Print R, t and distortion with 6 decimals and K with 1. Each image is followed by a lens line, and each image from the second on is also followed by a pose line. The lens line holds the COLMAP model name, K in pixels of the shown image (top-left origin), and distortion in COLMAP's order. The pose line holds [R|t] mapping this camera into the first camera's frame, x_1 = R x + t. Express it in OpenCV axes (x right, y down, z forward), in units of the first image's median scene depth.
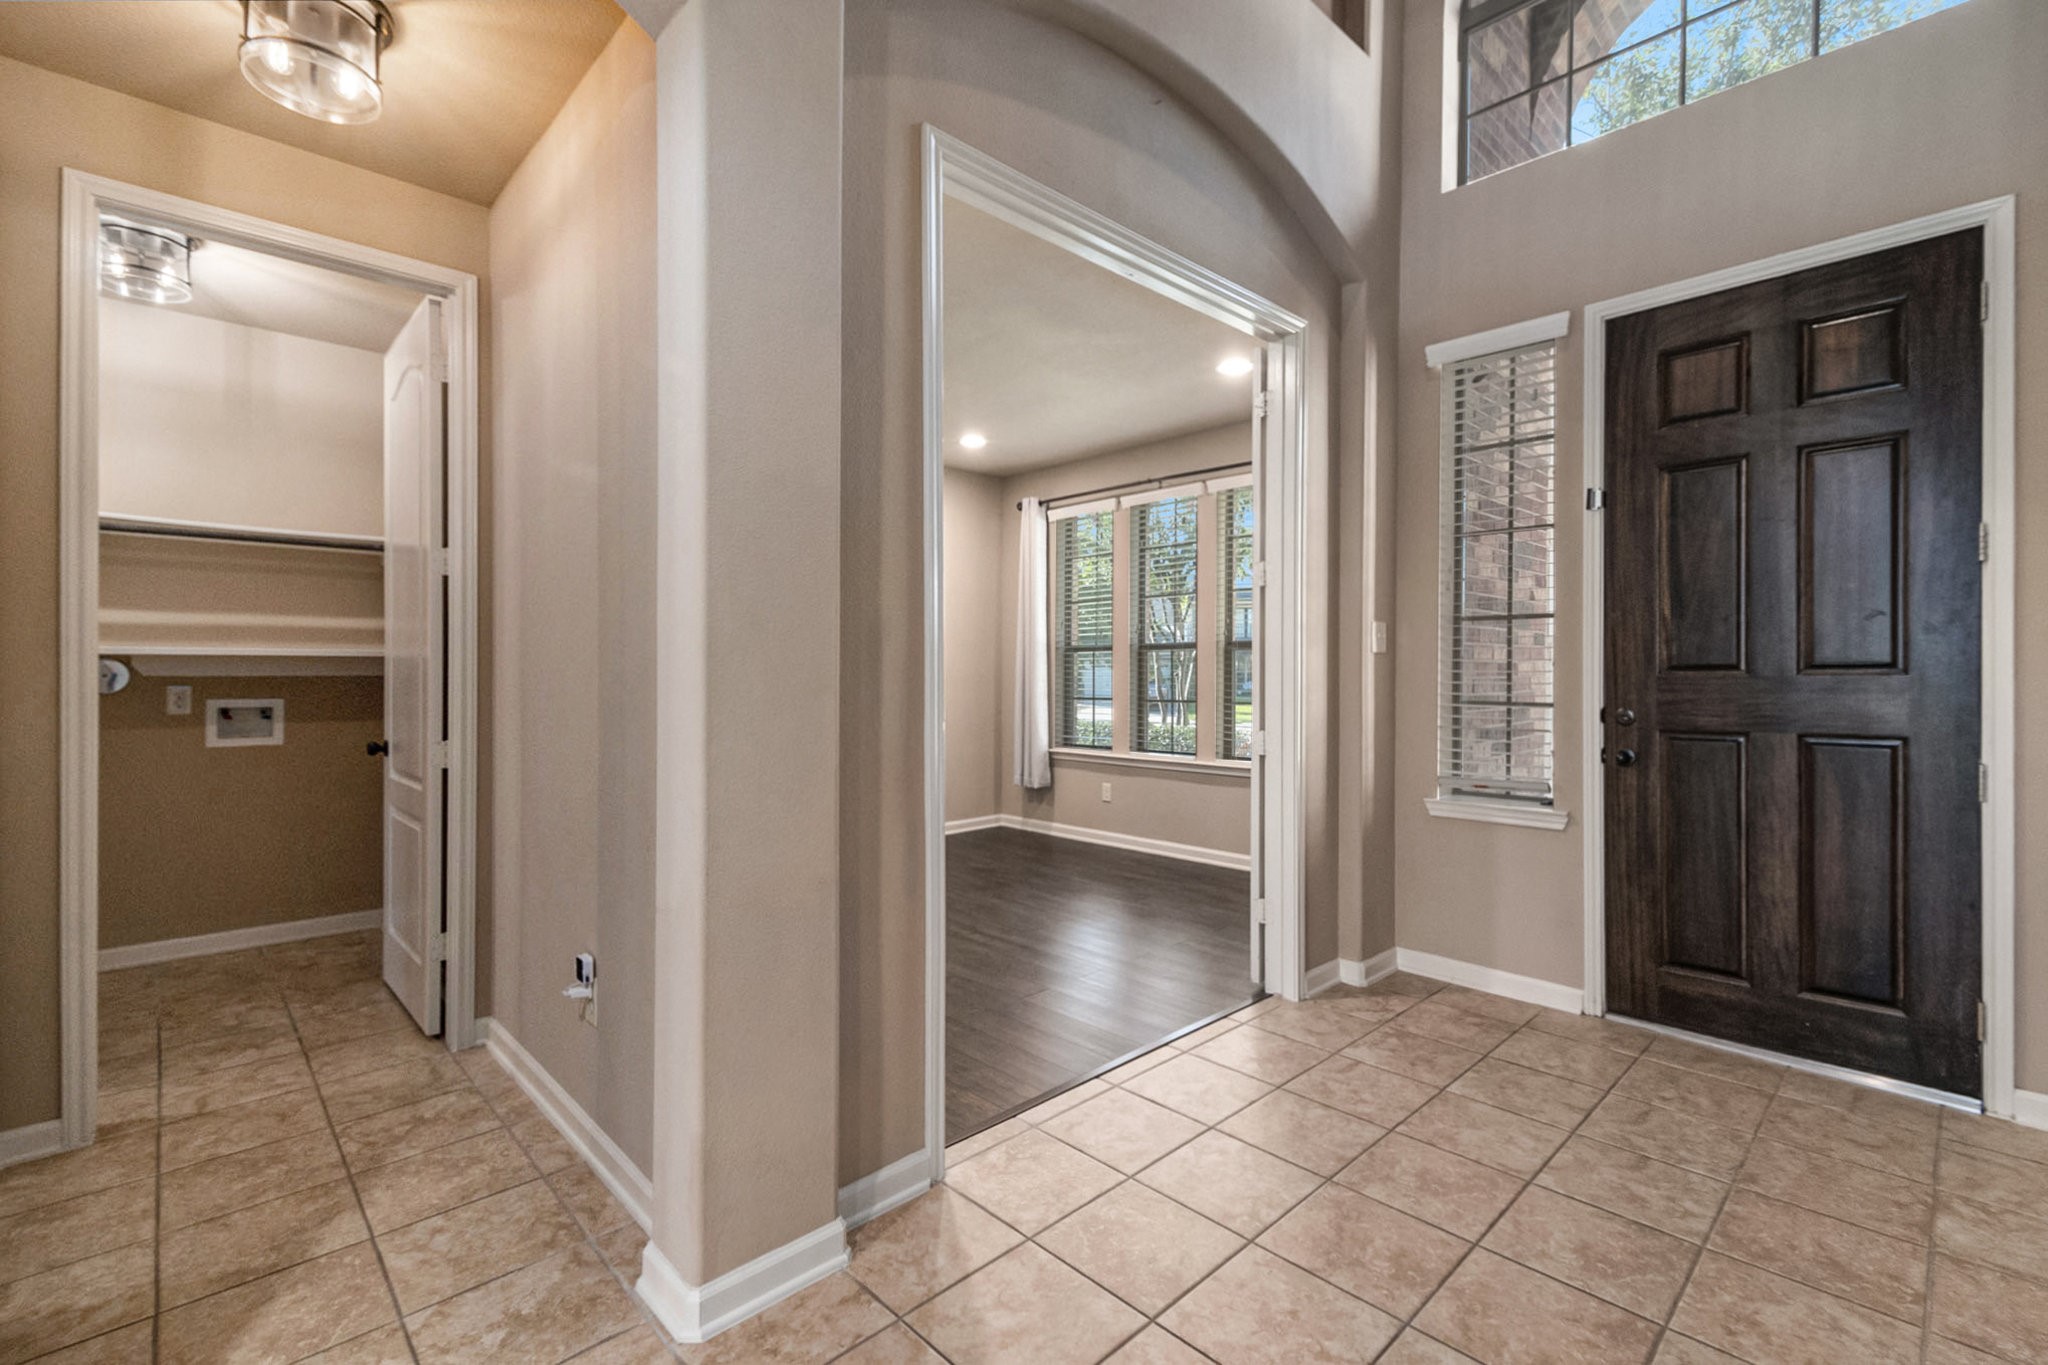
lens RADIAL K [[904.2, 0, 1026.2], [0, 904.2, 689.0], [0, 0, 1]] dist [-0.002618, -0.002163]
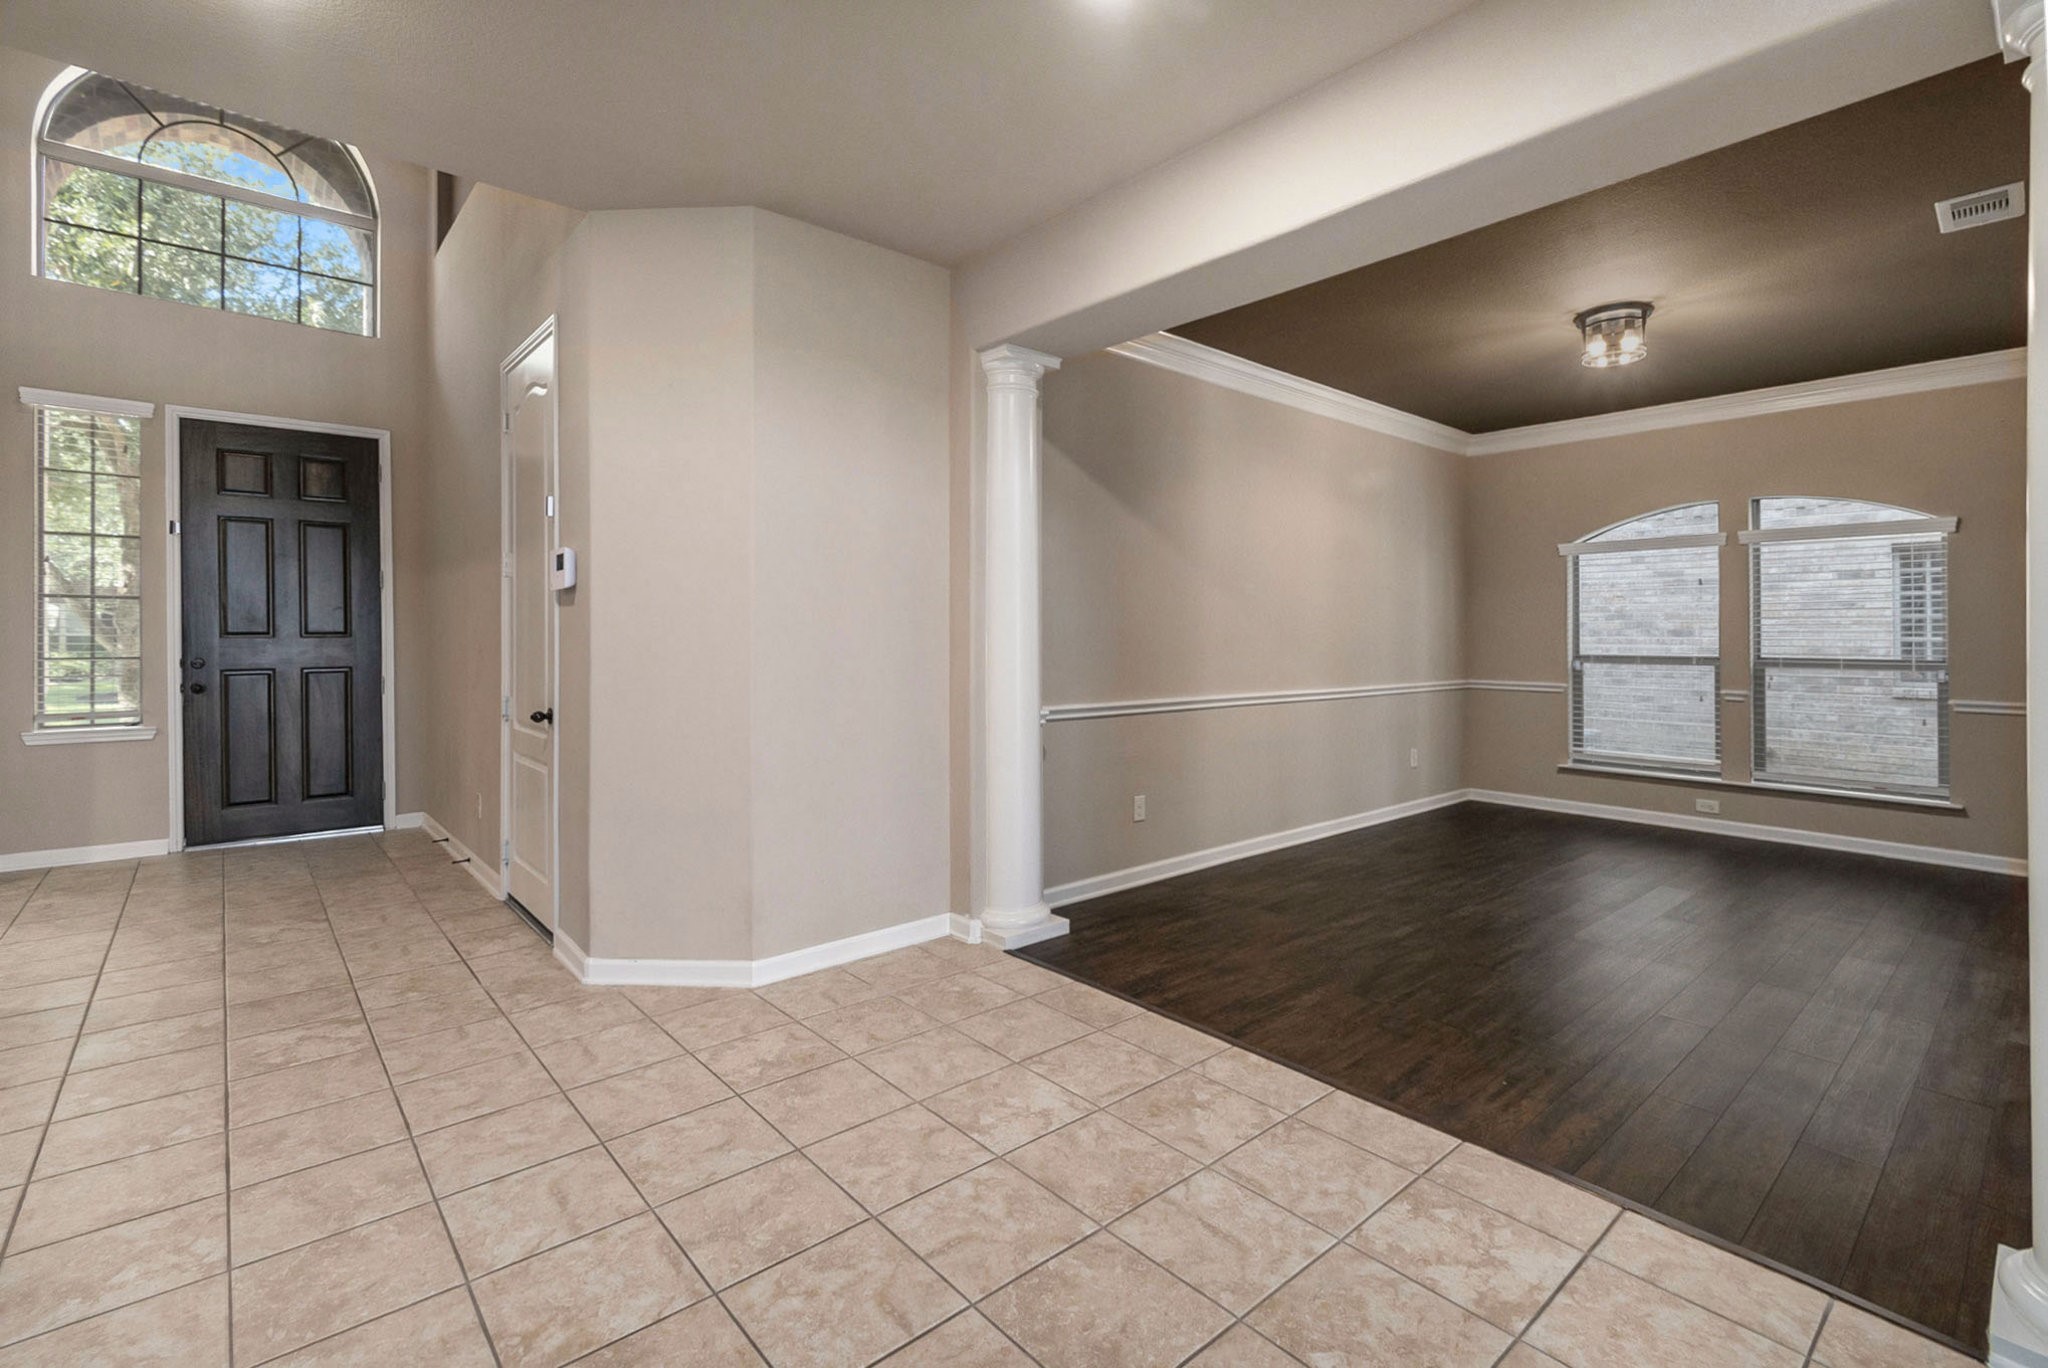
lens RADIAL K [[926.1, 0, 1017.0], [0, 926.1, 634.5], [0, 0, 1]] dist [0.009535, -0.001525]
pose [[0.052741, 0.001356, 0.998607, -0.944881], [0.013491, 0.999907, -0.002070, 0.001507], [-0.998517, 0.013582, 0.052718, -0.575409]]
